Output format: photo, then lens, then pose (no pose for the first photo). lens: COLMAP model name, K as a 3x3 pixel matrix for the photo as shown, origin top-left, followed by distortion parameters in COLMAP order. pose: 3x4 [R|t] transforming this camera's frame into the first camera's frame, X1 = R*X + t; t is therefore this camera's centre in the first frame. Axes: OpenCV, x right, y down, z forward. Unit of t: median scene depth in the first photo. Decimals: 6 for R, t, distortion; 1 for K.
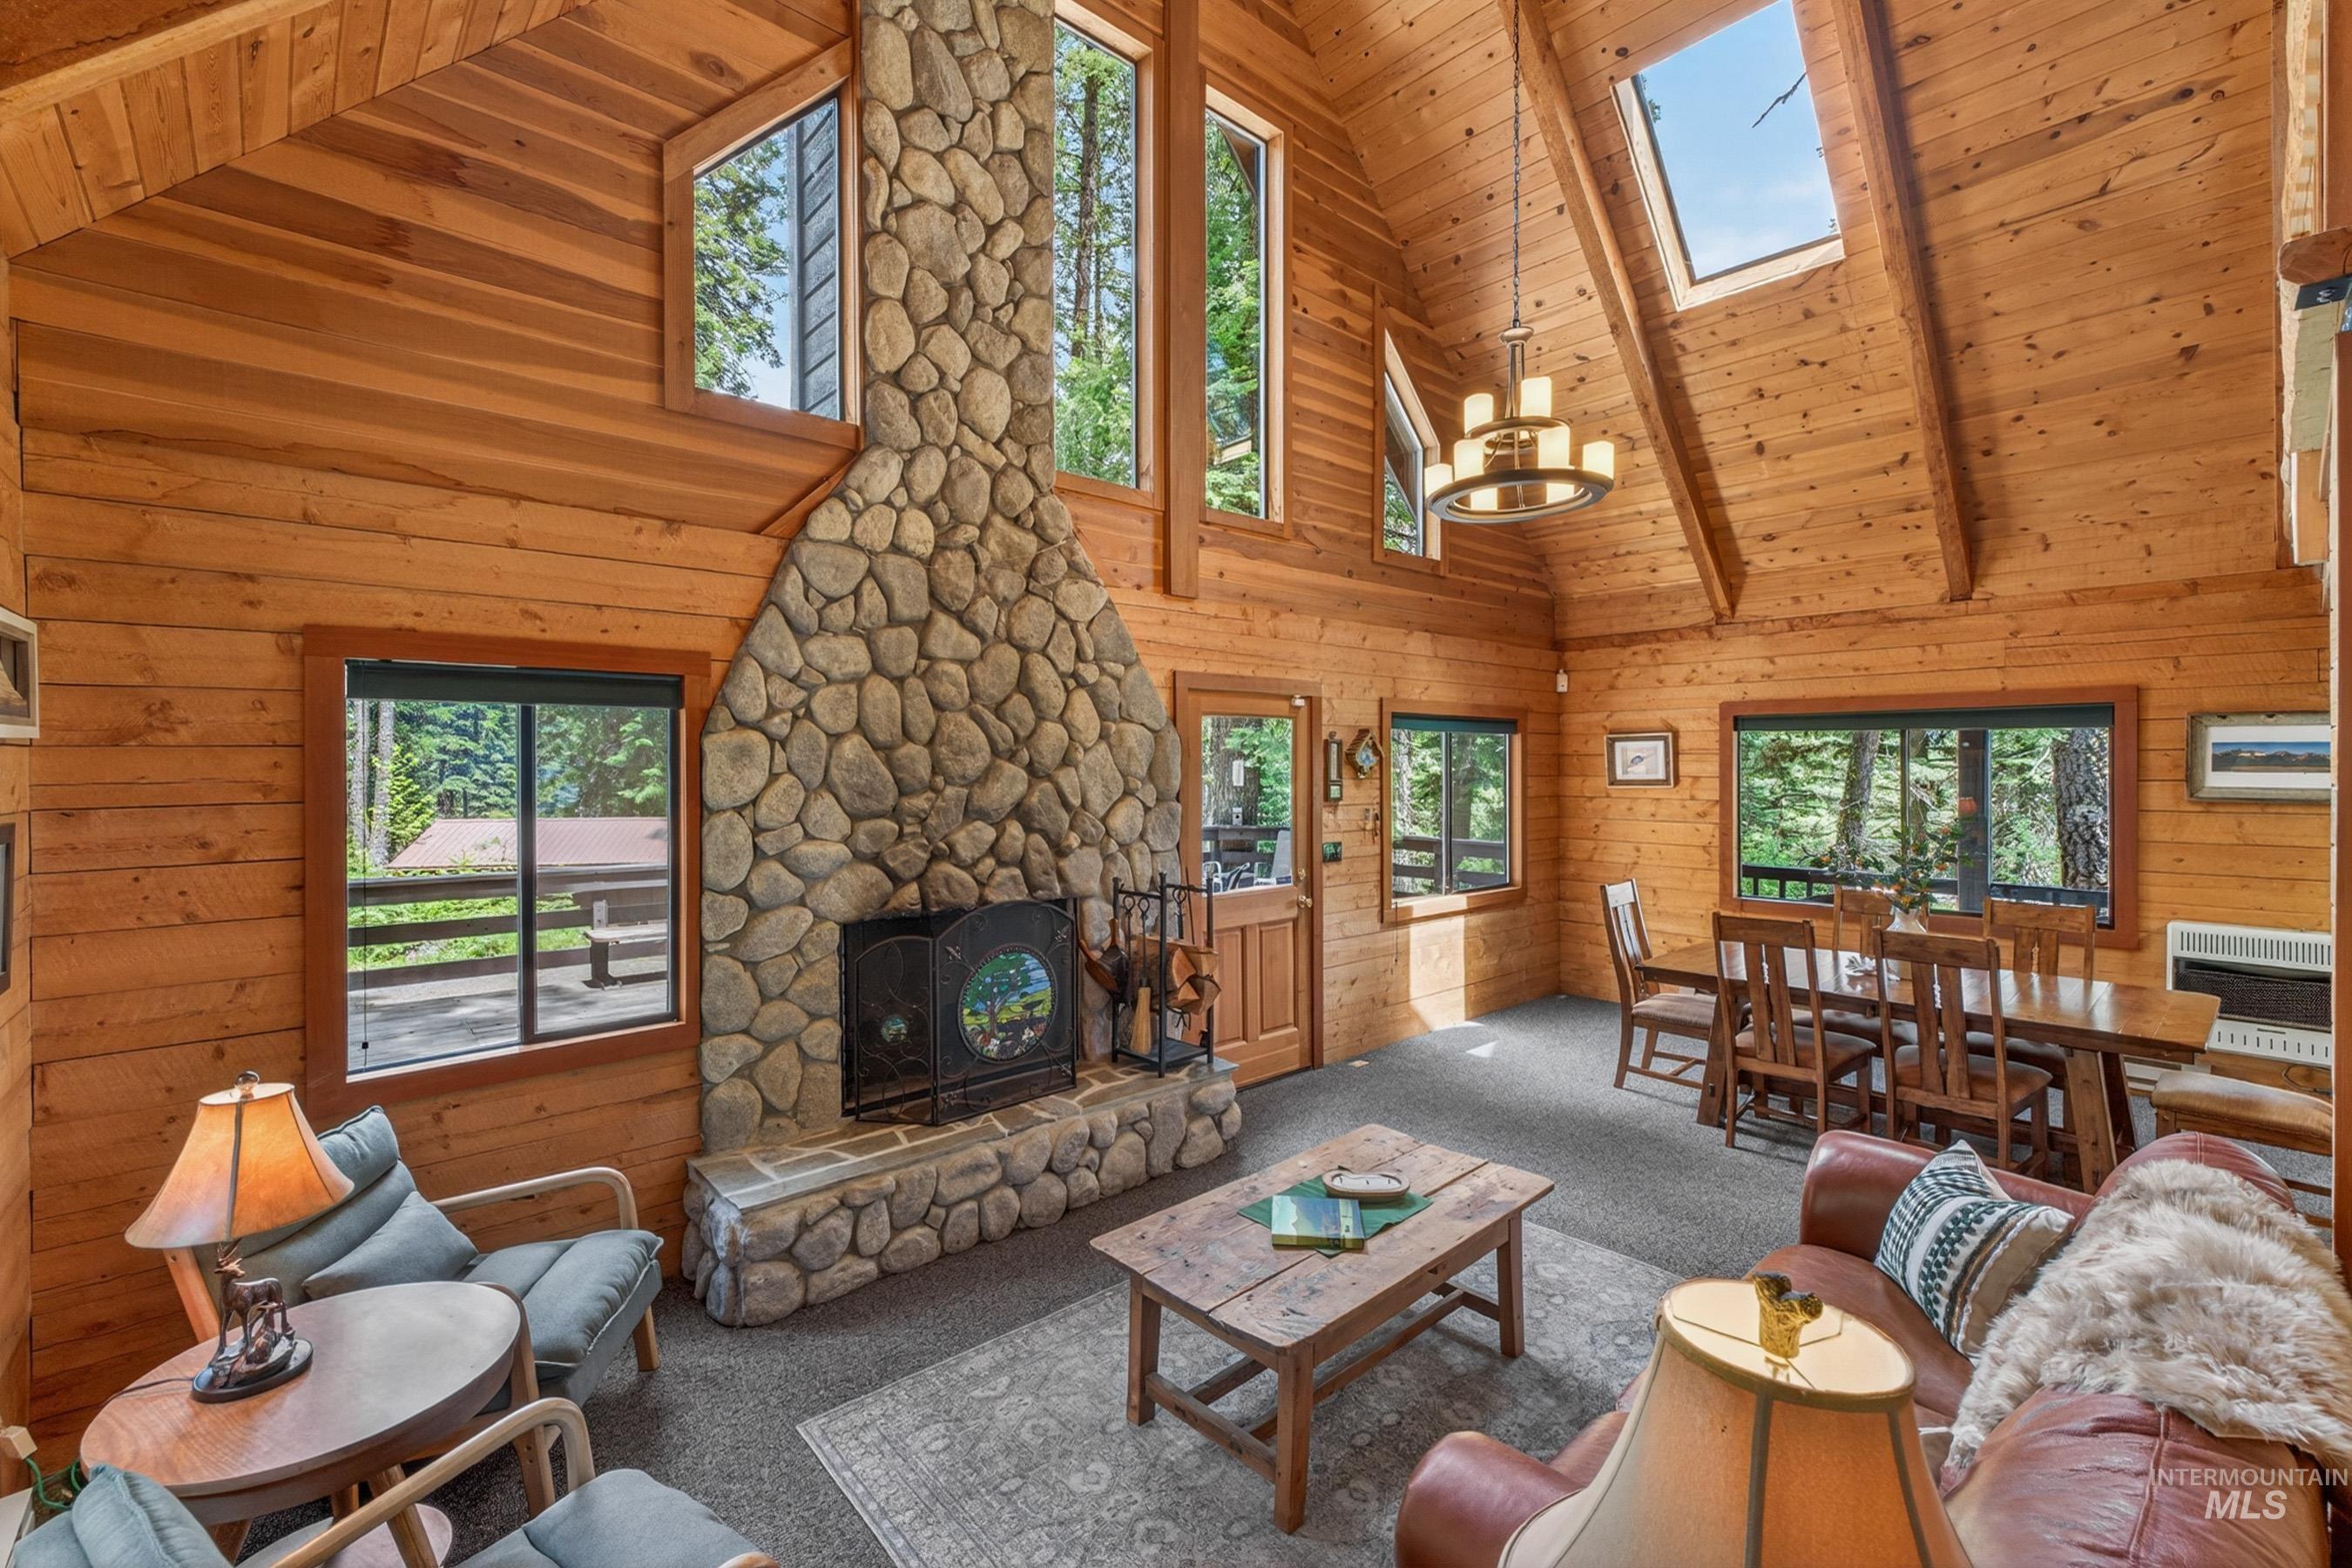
lens RADIAL K [[979.3, 0, 1159.6], [0, 979.3, 763.3], [0, 0, 1]] dist [-0.003113, -0.000961]
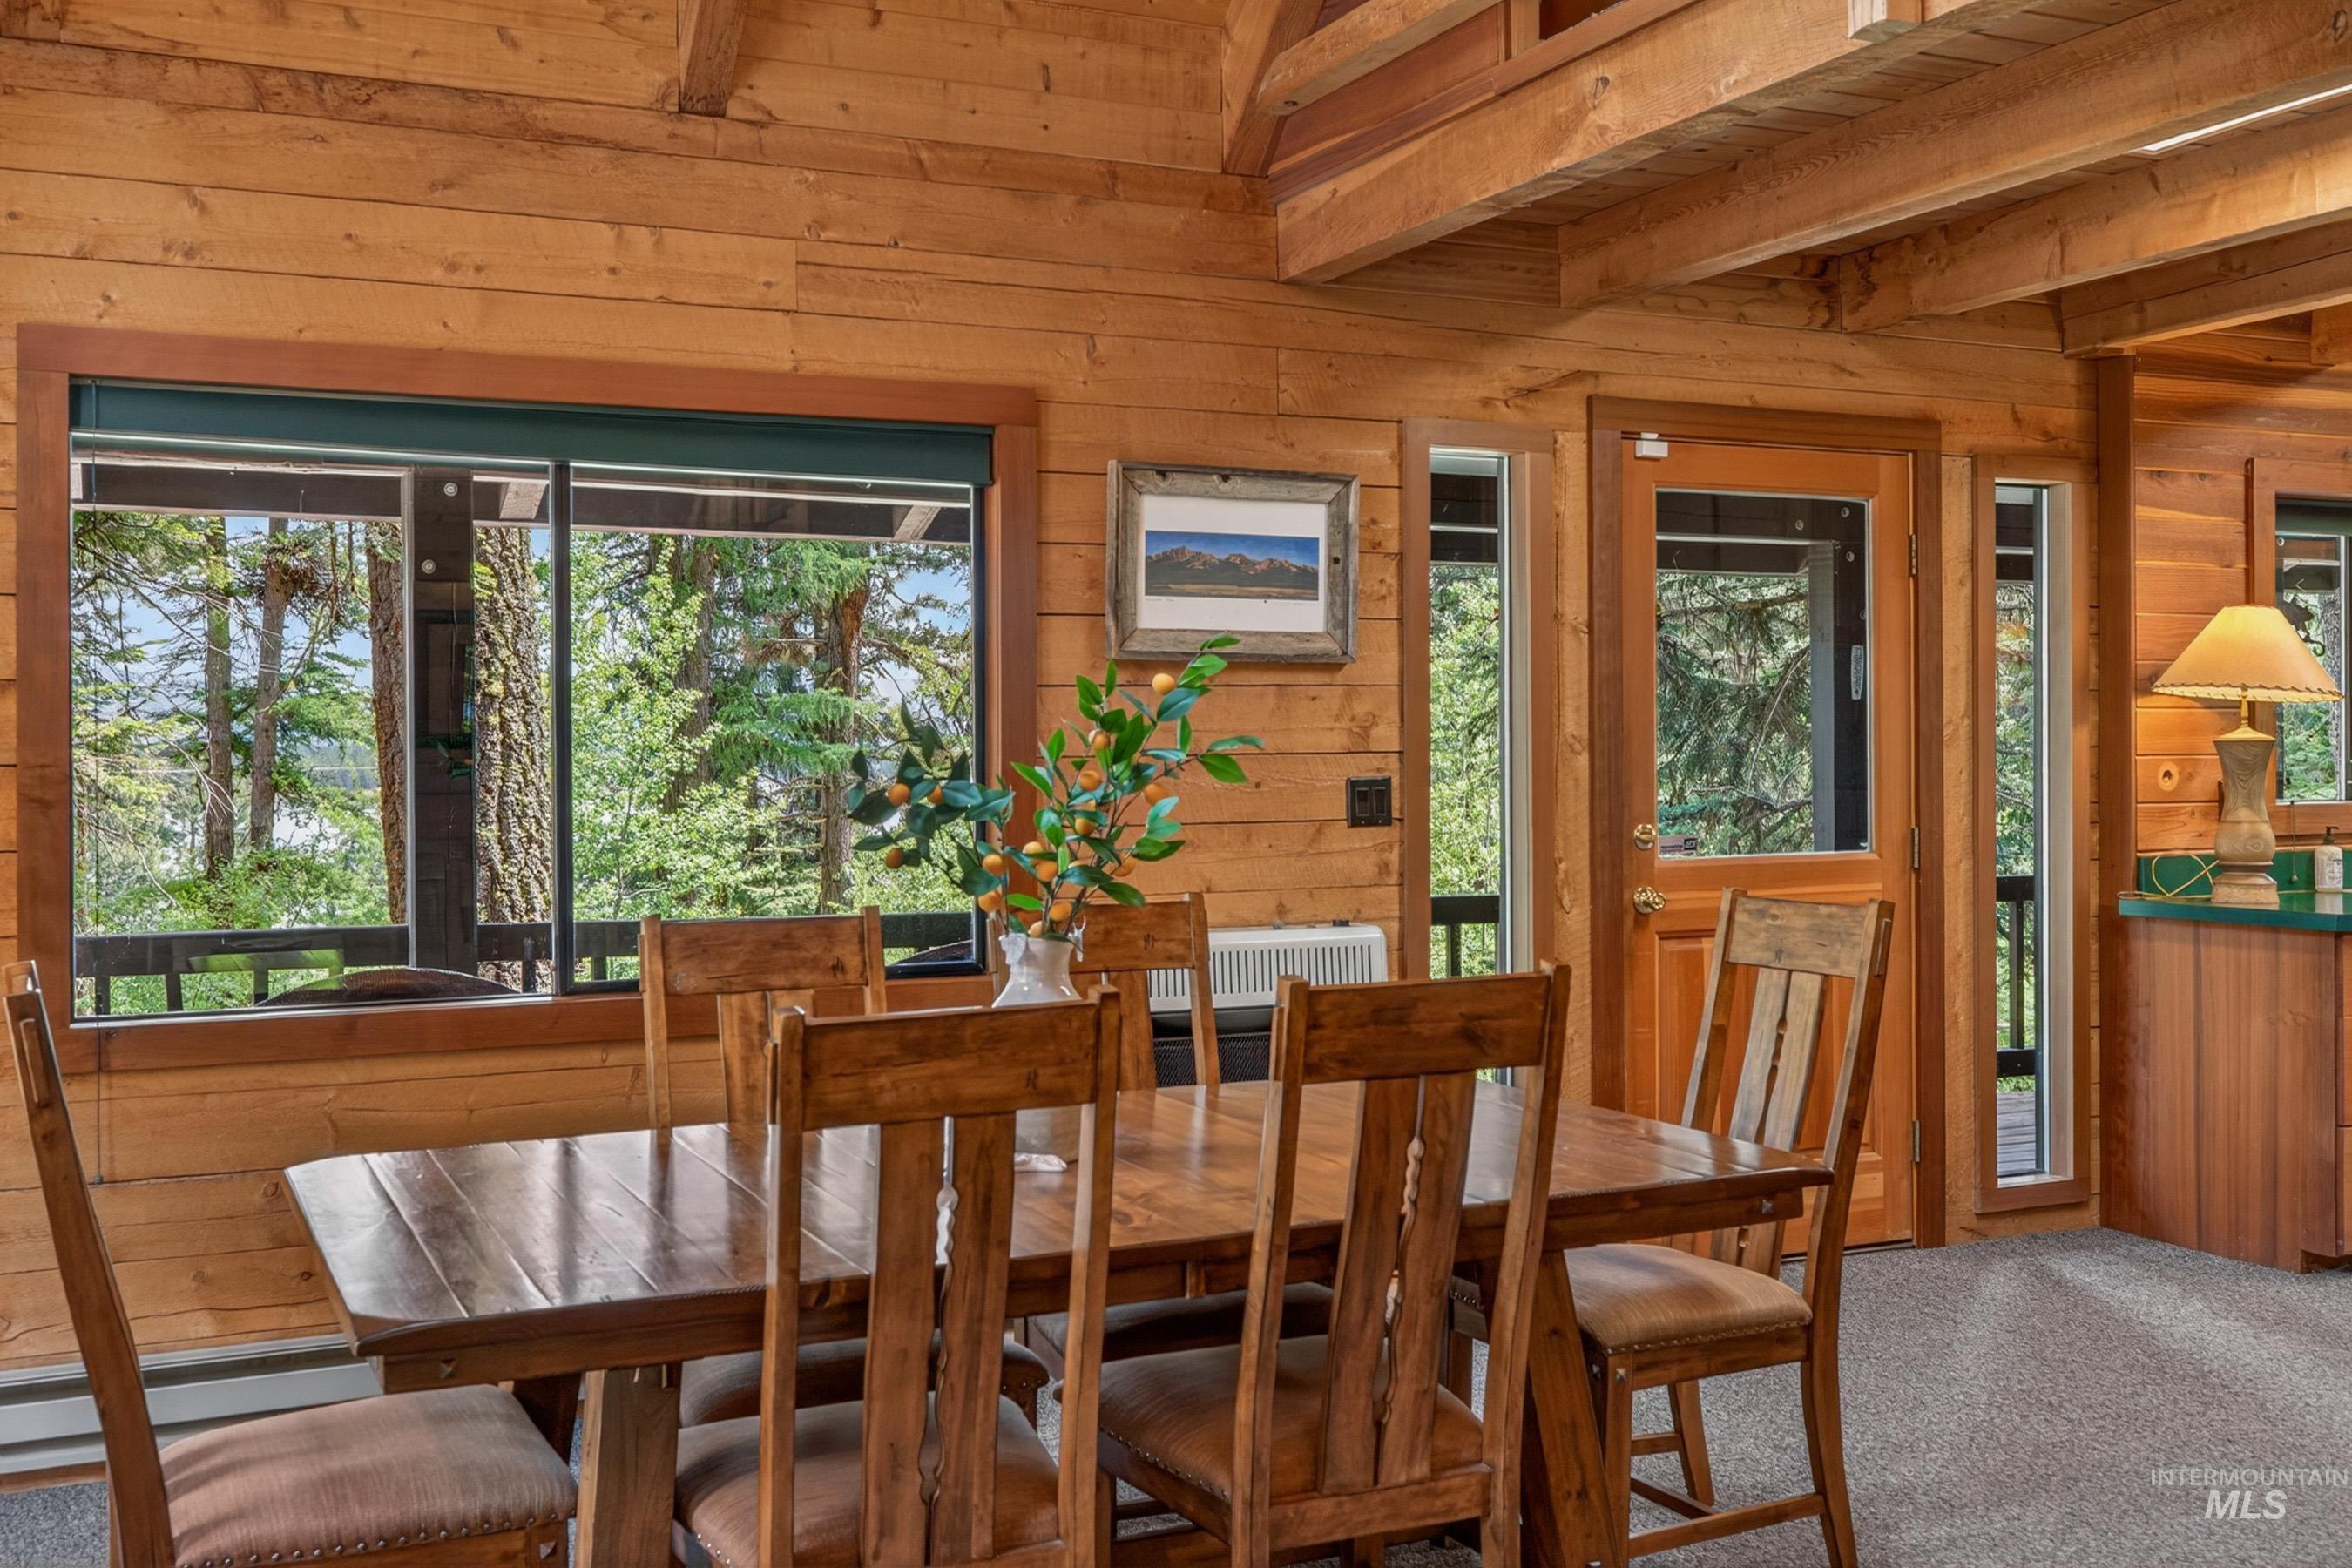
lens RADIAL K [[2282.0, 0, 1175.6], [0, 2282.0, 765.9], [0, 0, 1]] dist [0.011462, 0.000000]
pose [[0.279983, -0.006981, 0.959980, 0.062535], [0.006550, 0.999964, 0.005361, 0.079671], [-0.959983, 0.004786, 0.280018, 0.667411]]
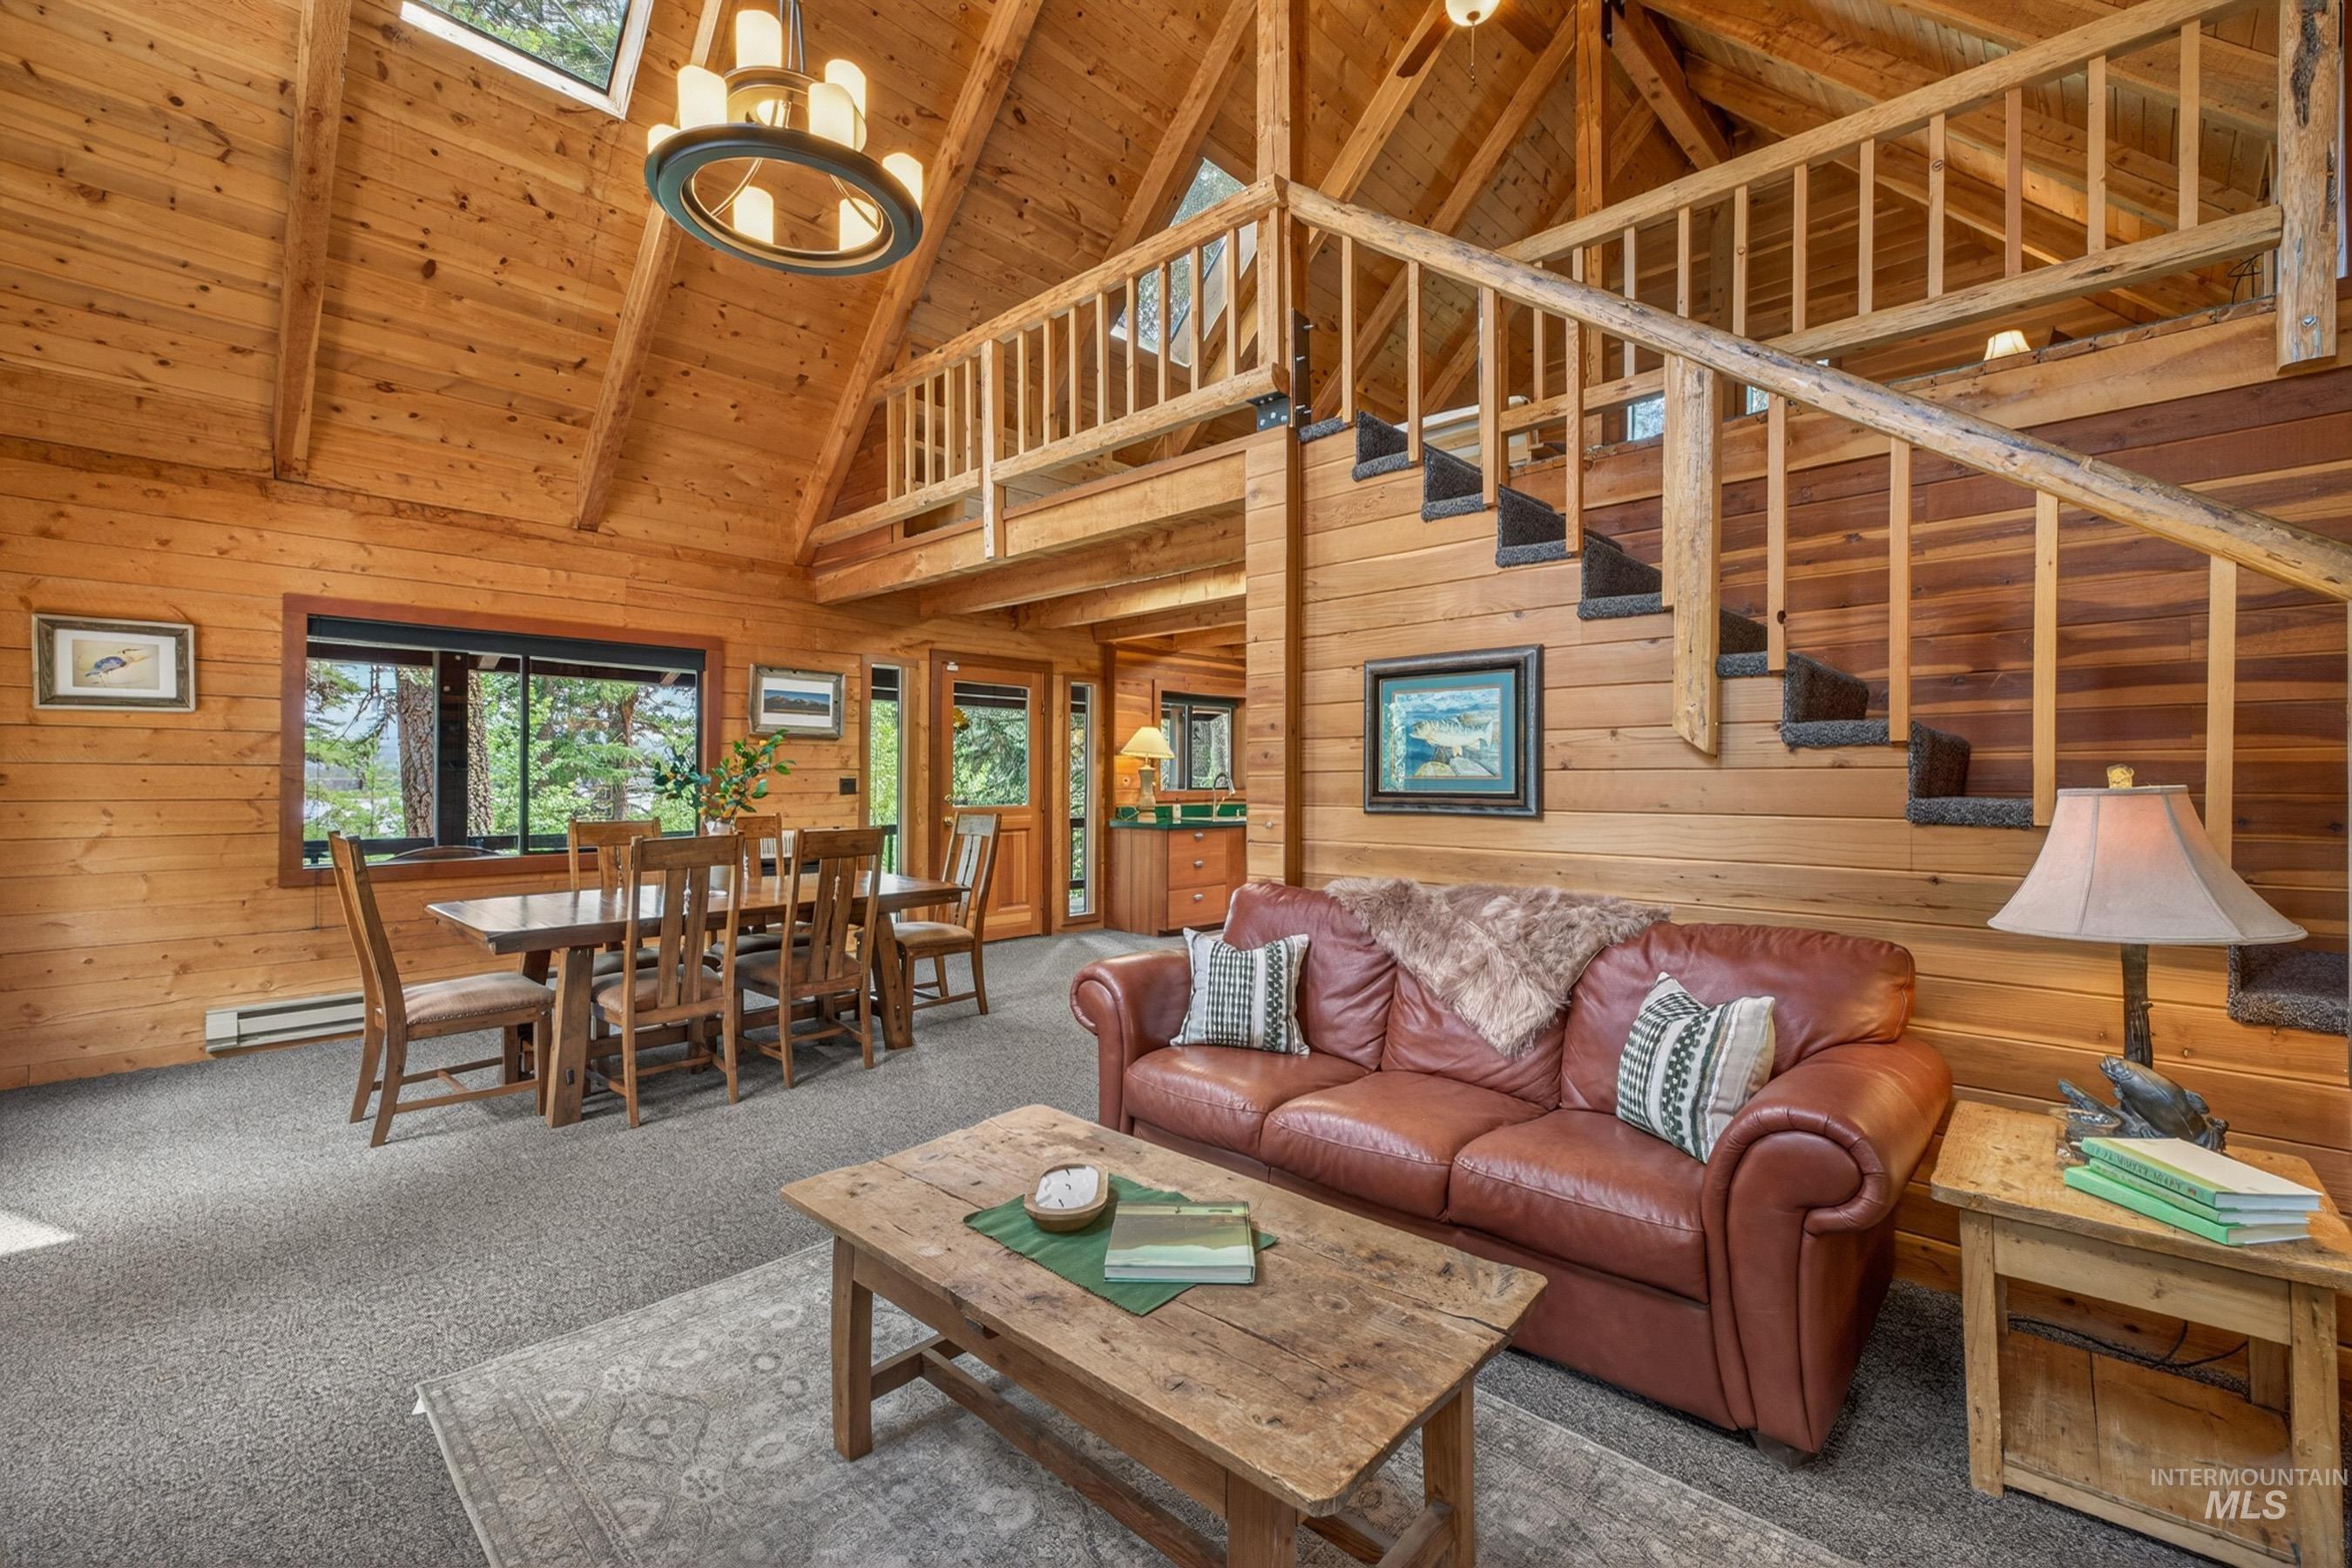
lens RADIAL K [[979.3, 0, 1186.6], [0, 979.3, 776.0], [0, 0, 1]] dist [-0.003113, -0.000961]
pose [[-0.096114, 0.001697, 0.995369, -0.242775], [-0.003917, 0.999990, -0.002084, 0.089768], [-0.995363, -0.004099, -0.096107, 0.552675]]
